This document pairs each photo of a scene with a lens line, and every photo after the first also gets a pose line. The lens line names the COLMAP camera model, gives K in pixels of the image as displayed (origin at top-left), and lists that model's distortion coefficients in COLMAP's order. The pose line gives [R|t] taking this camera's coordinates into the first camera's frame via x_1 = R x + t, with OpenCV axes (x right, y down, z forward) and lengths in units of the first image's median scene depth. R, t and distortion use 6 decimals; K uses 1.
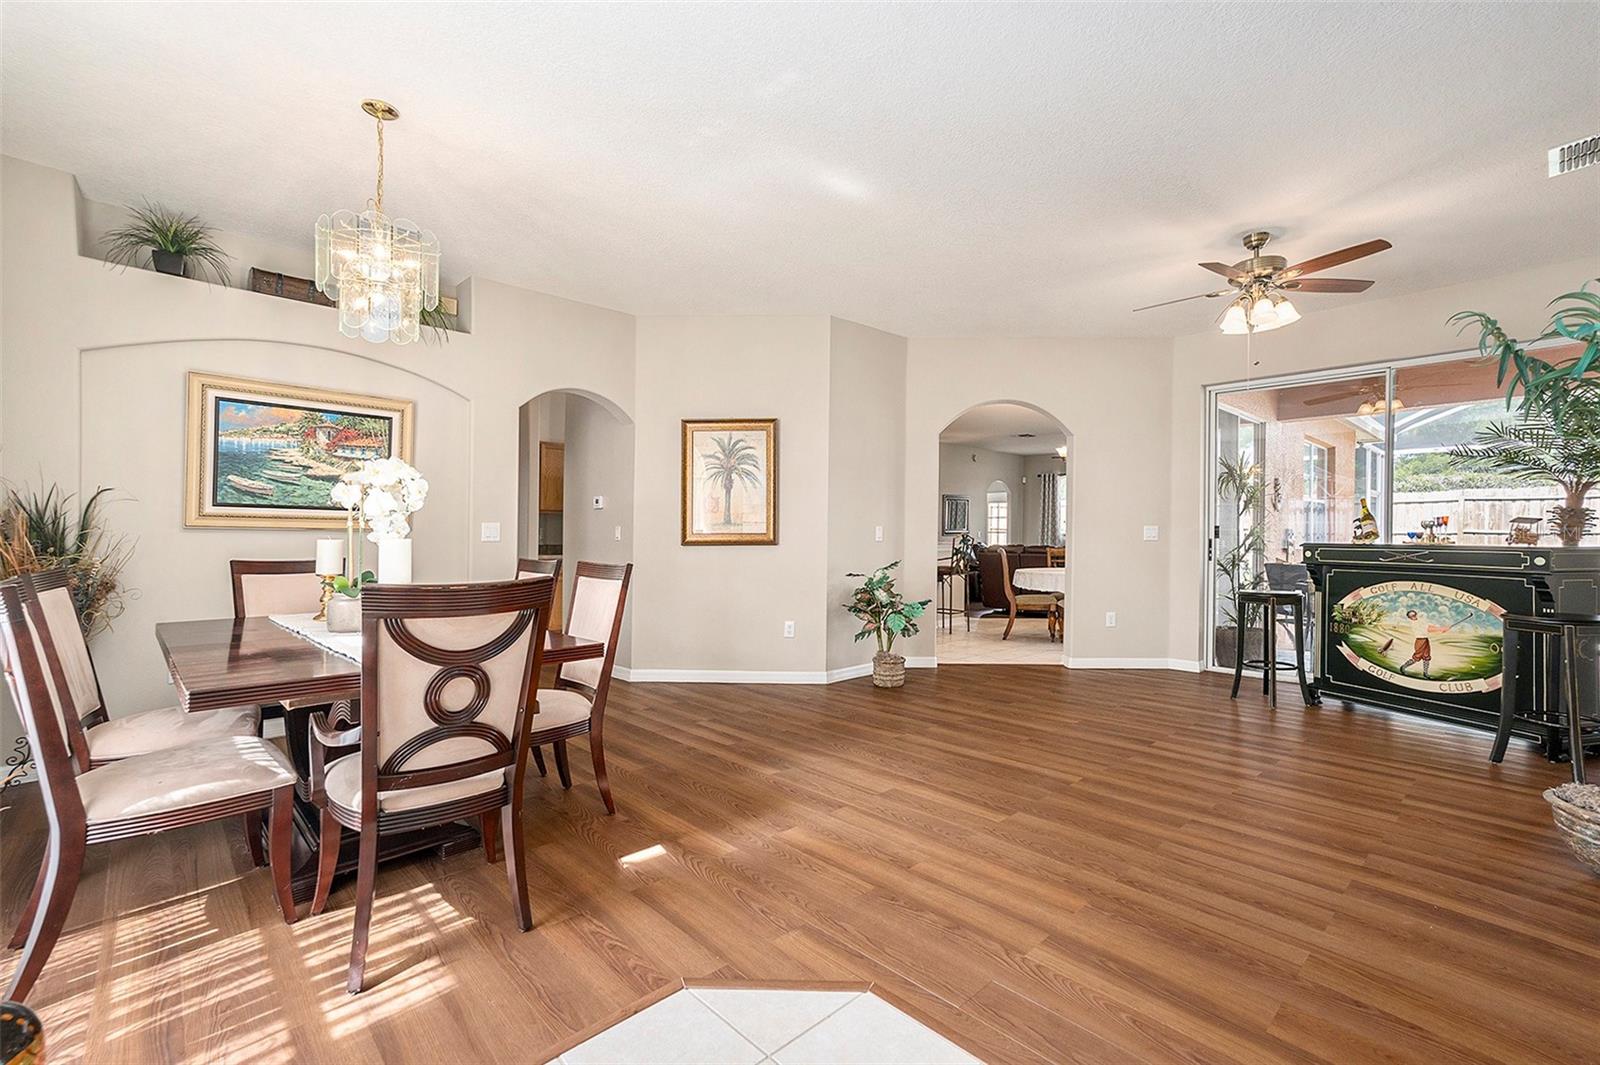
lens RADIAL K [[708.7, 0, 812.3], [0, 708.7, 528.8], [0, 0, 1]] dist [0.013041, 0.006975]
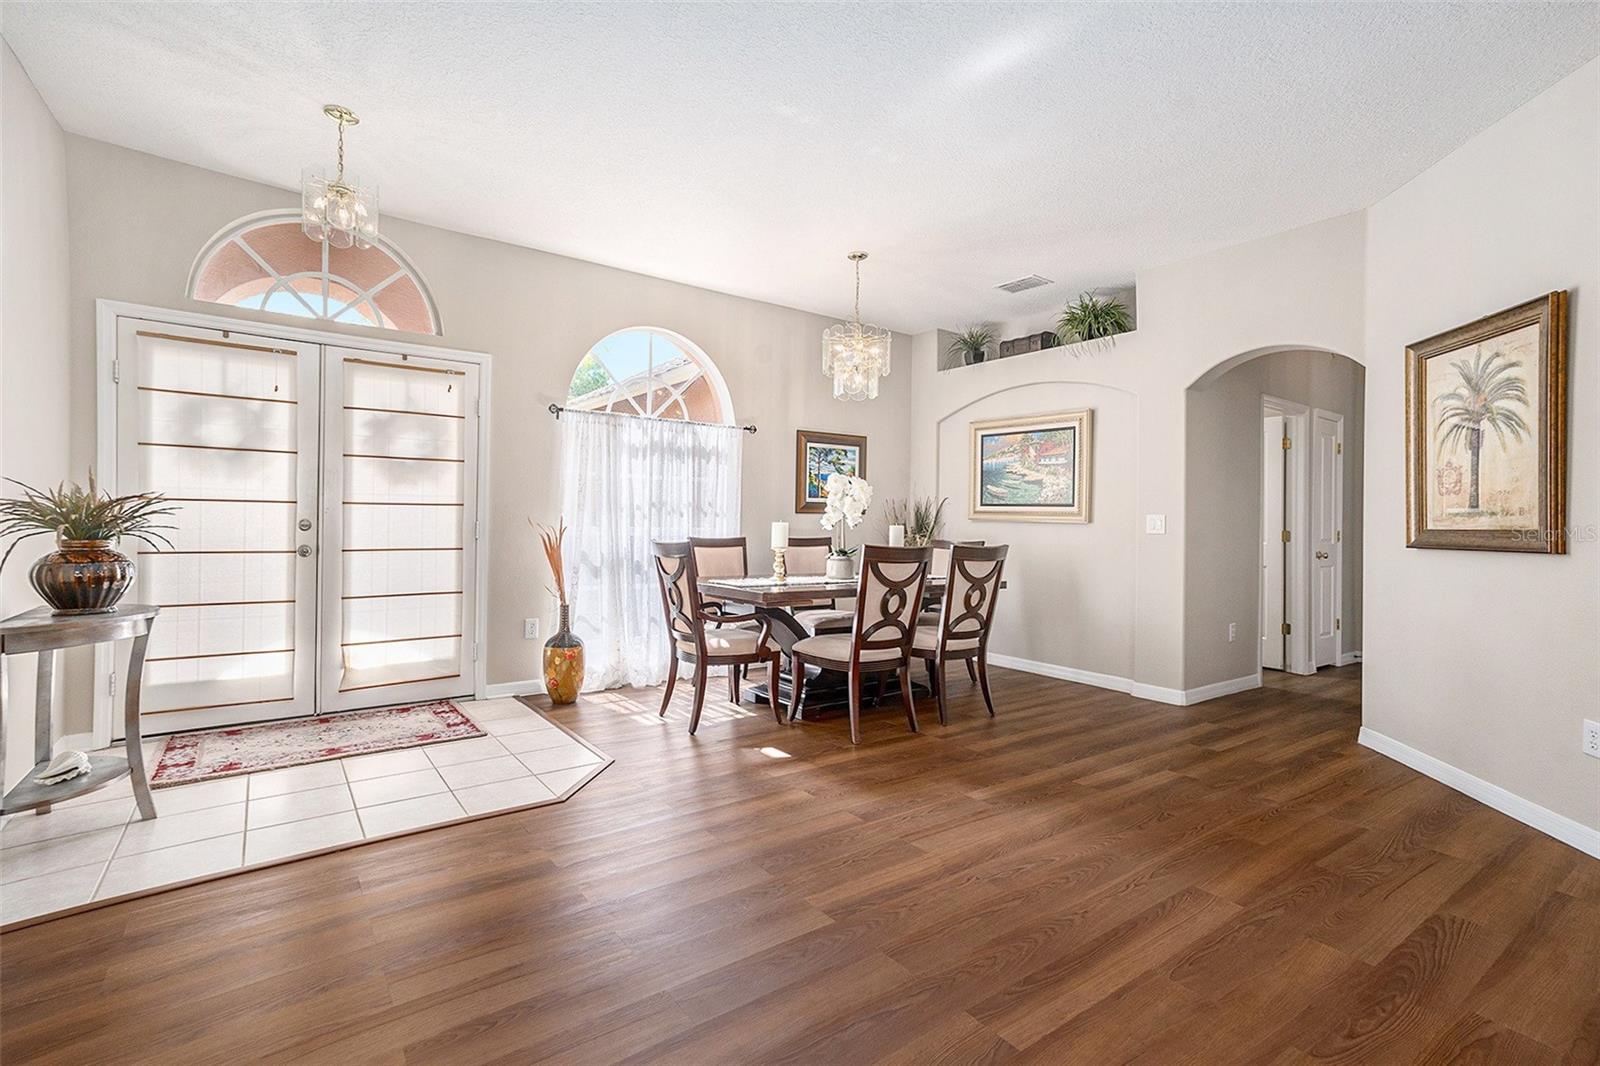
lens RADIAL K [[708.7, 0, 793.4], [0, 708.7, 527.3], [0, 0, 1]] dist [0.013041, 0.006975]
pose [[-0.108648, 0.001655, -0.994079, 0.680807], [-0.011248, 0.999933, 0.002894, 0.013710], [0.994017, 0.011496, -0.108622, 0.720027]]
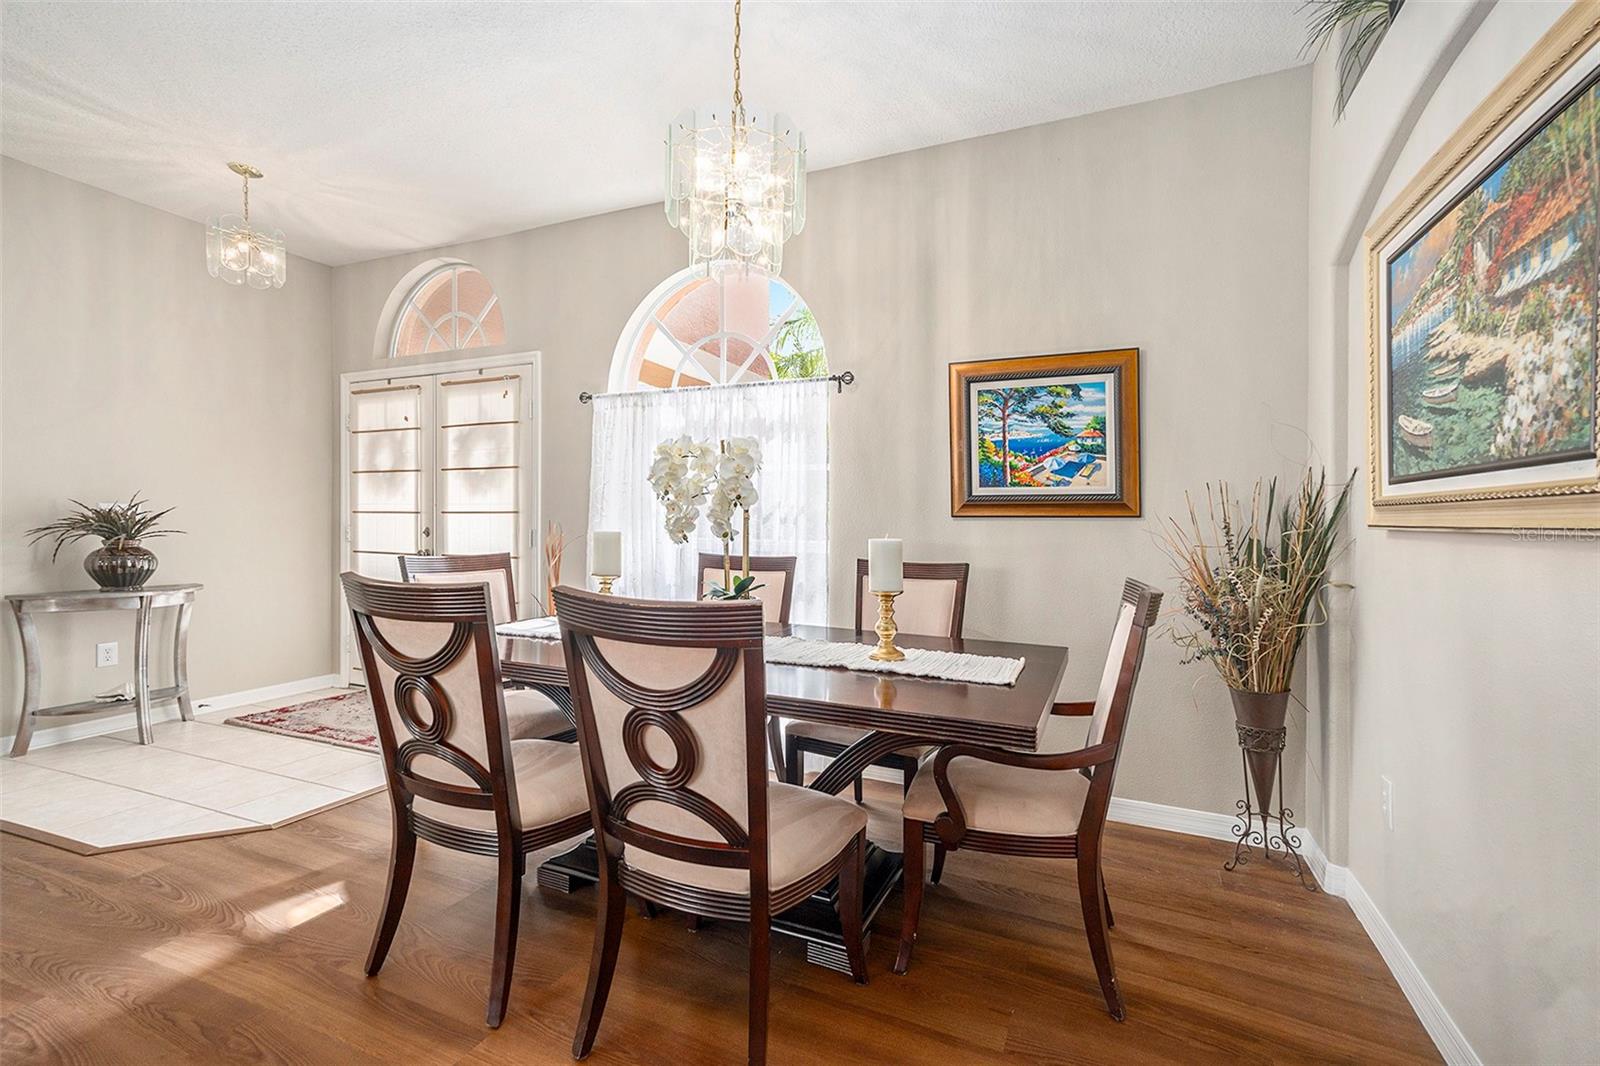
lens RADIAL K [[708.7, 0, 836.0], [0, 708.7, 535.3], [0, 0, 1]] dist [0.013041, 0.006975]
pose [[-0.914340, -0.013814, -0.404712, -0.277122], [-0.018349, 0.999805, 0.007329, 0.006277], [0.404532, 0.014127, -0.914415, 1.215017]]
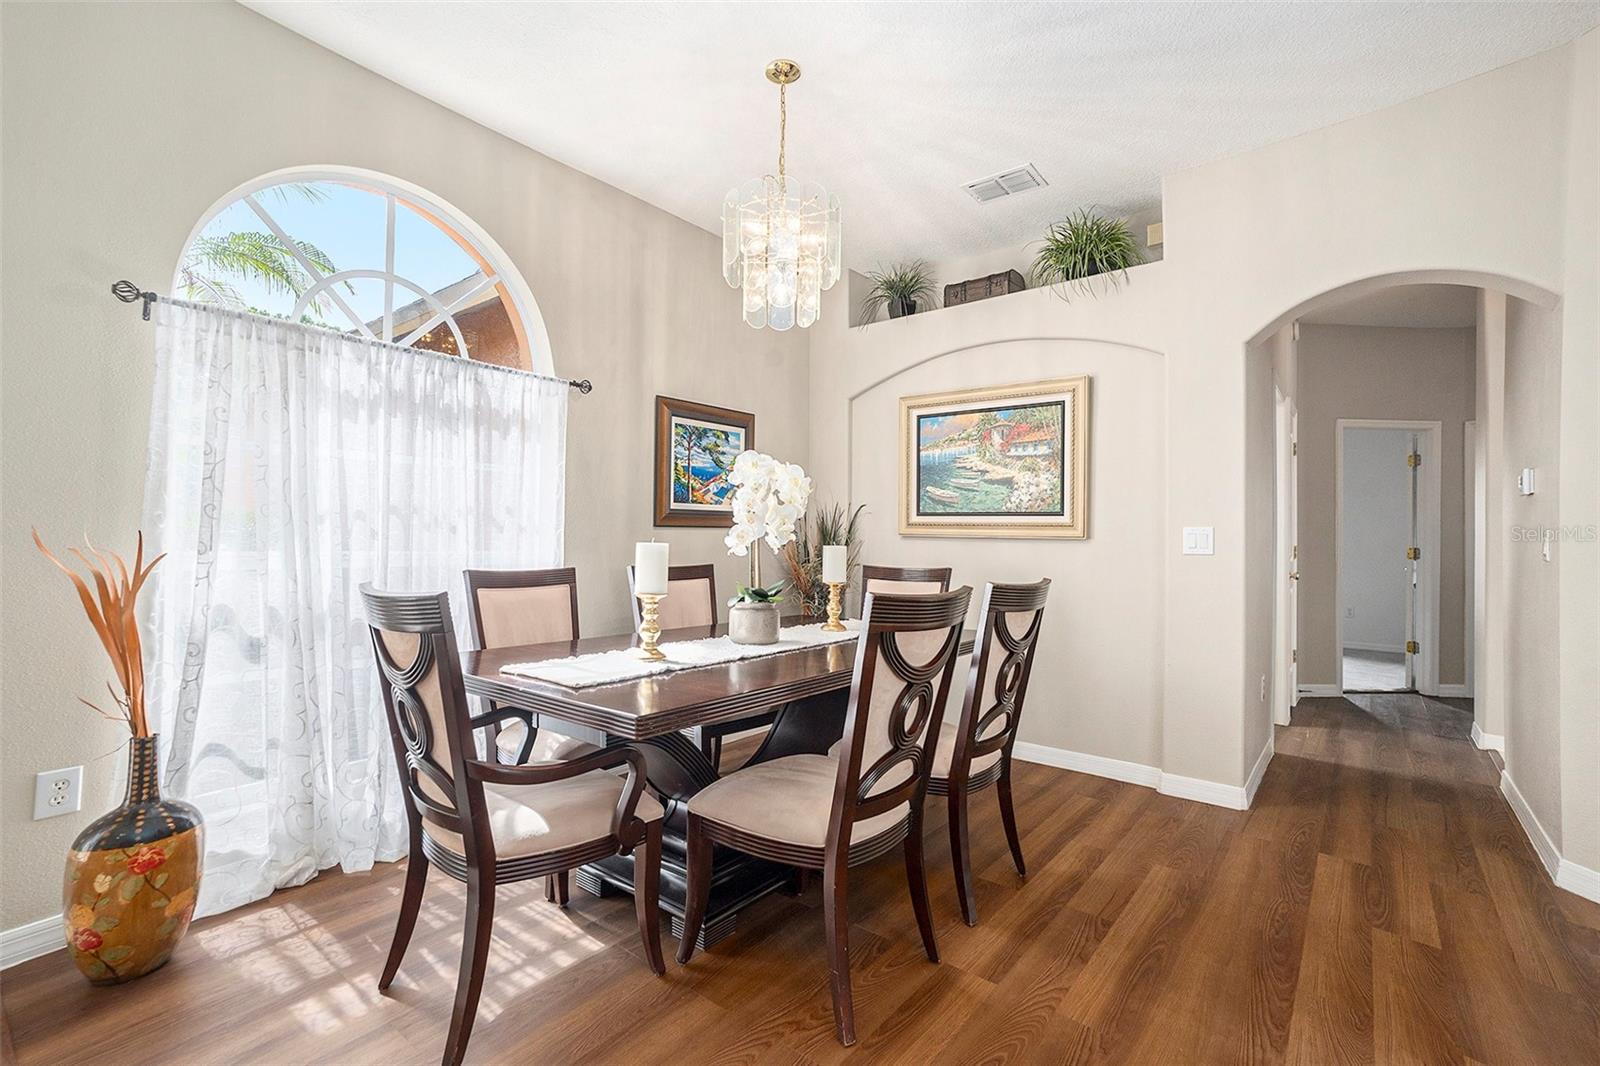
lens RADIAL K [[708.7, 0, 780.8], [0, 708.7, 527.1], [0, 0, 1]] dist [0.013041, 0.006975]
pose [[0.129797, -0.020201, -0.991335, 0.193953], [-0.003522, 0.999777, -0.020835, 0.008380], [0.991534, 0.006195, 0.129697, 0.615267]]
